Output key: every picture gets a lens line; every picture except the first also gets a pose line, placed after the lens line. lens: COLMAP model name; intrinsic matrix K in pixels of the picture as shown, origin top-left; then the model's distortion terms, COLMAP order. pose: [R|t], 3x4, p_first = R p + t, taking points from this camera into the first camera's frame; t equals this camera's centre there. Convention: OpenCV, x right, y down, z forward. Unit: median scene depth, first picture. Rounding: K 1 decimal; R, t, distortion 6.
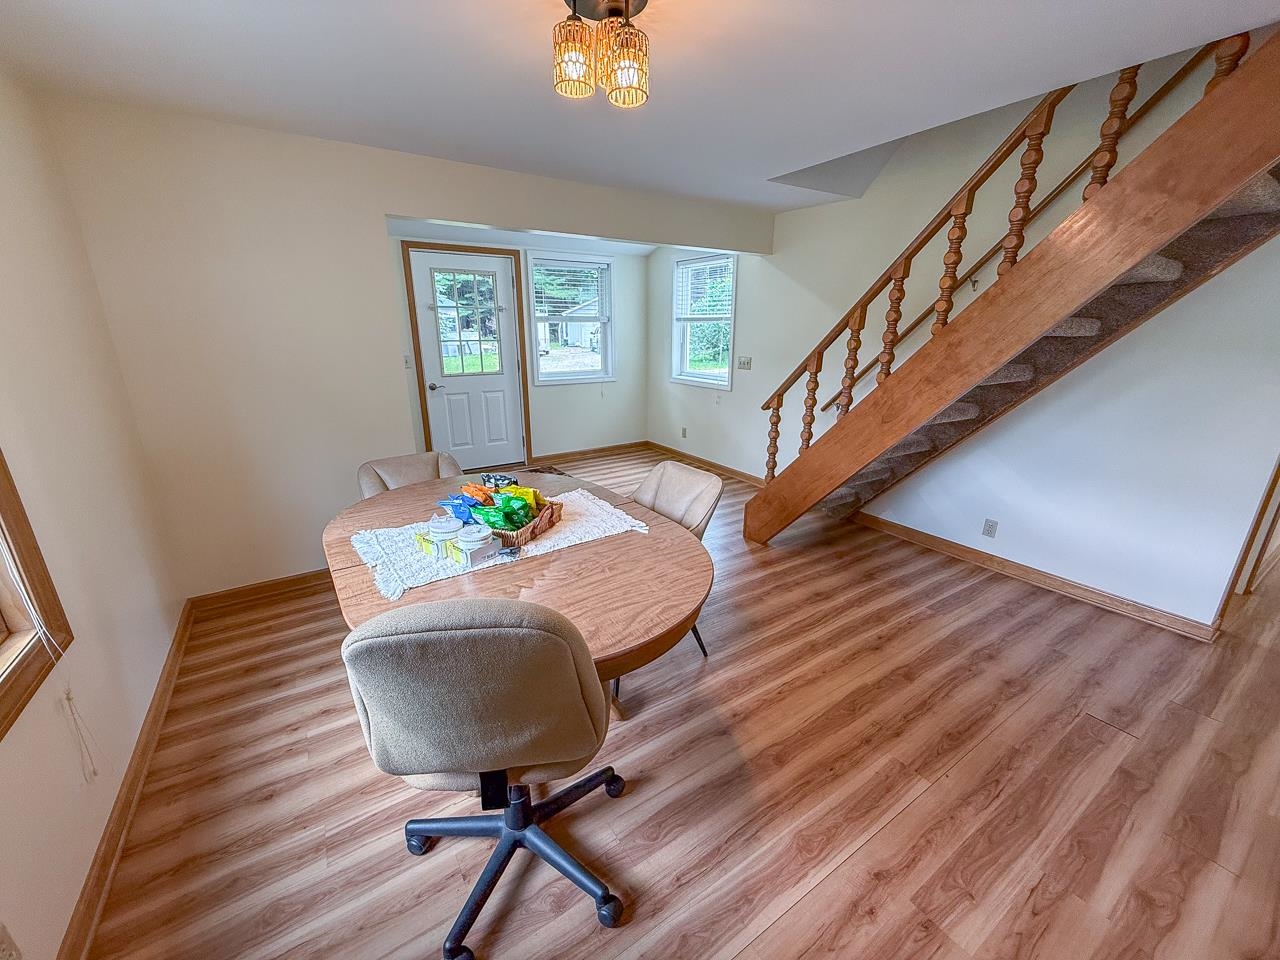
lens RADIAL K [[508.9, 0, 636.7], [0, 508.9, 483.5], [0, 0, 1]] dist [-0.000786, 0.000219]
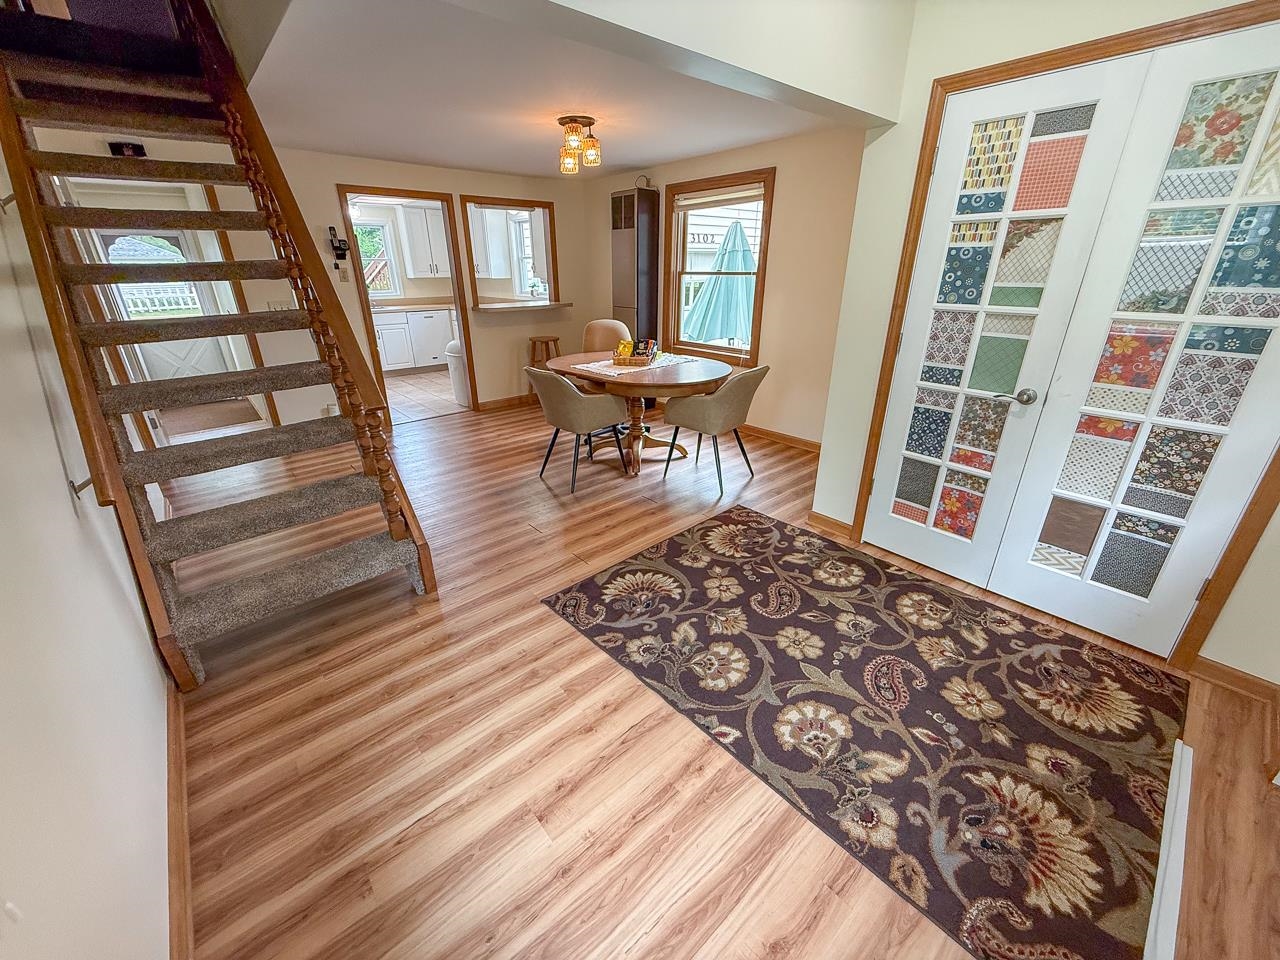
lens RADIAL K [[508.9, 0, 640.4], [0, 508.9, 479.8], [0, 0, 1]] dist [-0.000786, 0.000219]
pose [[-0.989651, 0.061981, -0.129420, 0.036562], [-0.036072, 0.765489, 0.642437, -0.857857], [0.138888, 0.640456, -0.755331, 2.726393]]
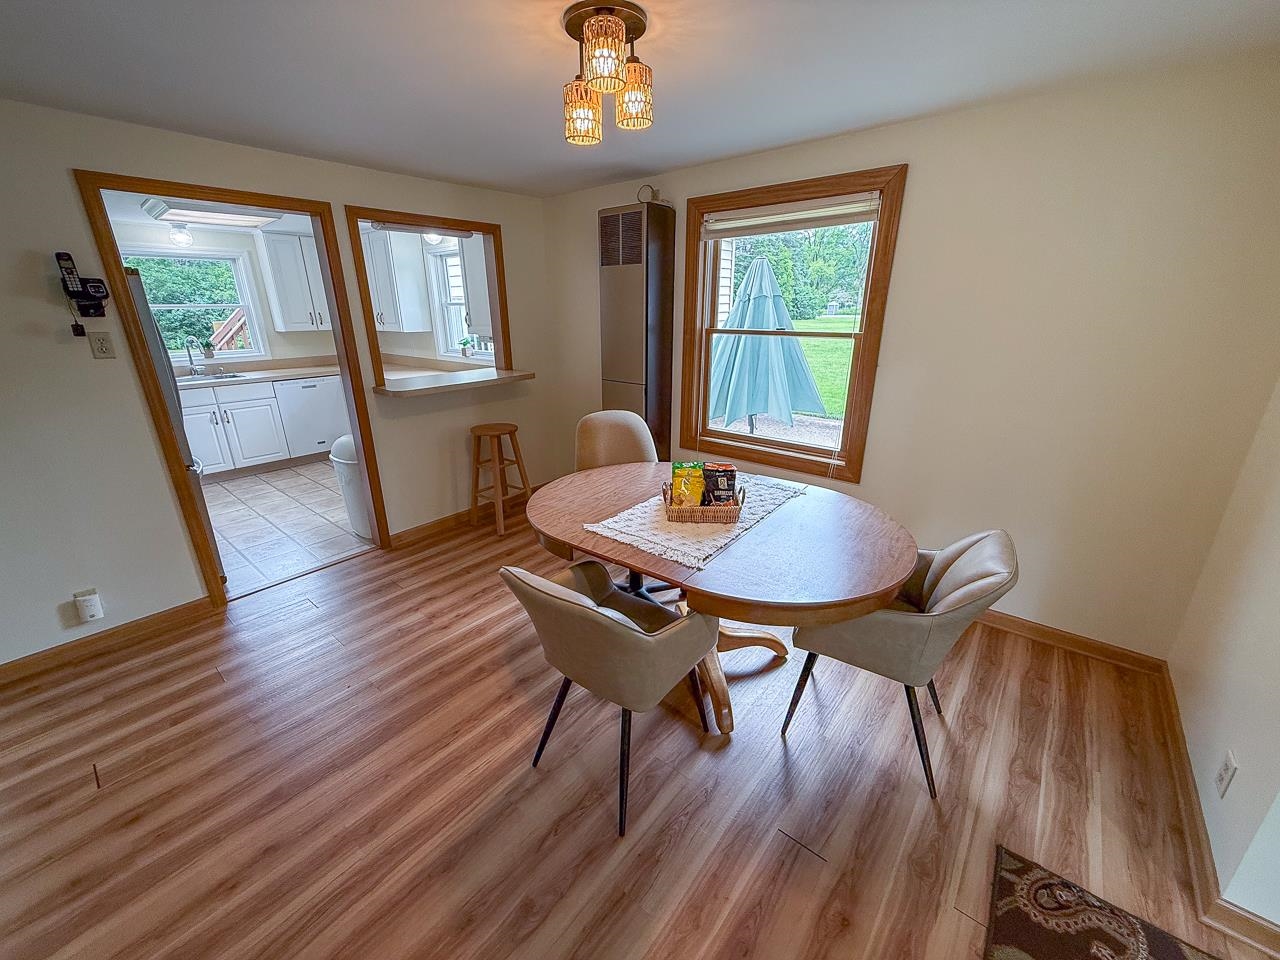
lens RADIAL K [[508.9, 0, 642.7], [0, 508.9, 481.4], [0, 0, 1]] dist [-0.000786, 0.000219]
pose [[-0.953415, 0.106690, -0.282164, 0.180894], [-0.082492, 0.807506, 0.584063, -0.577928], [0.290163, 0.580130, -0.761087, 1.652967]]
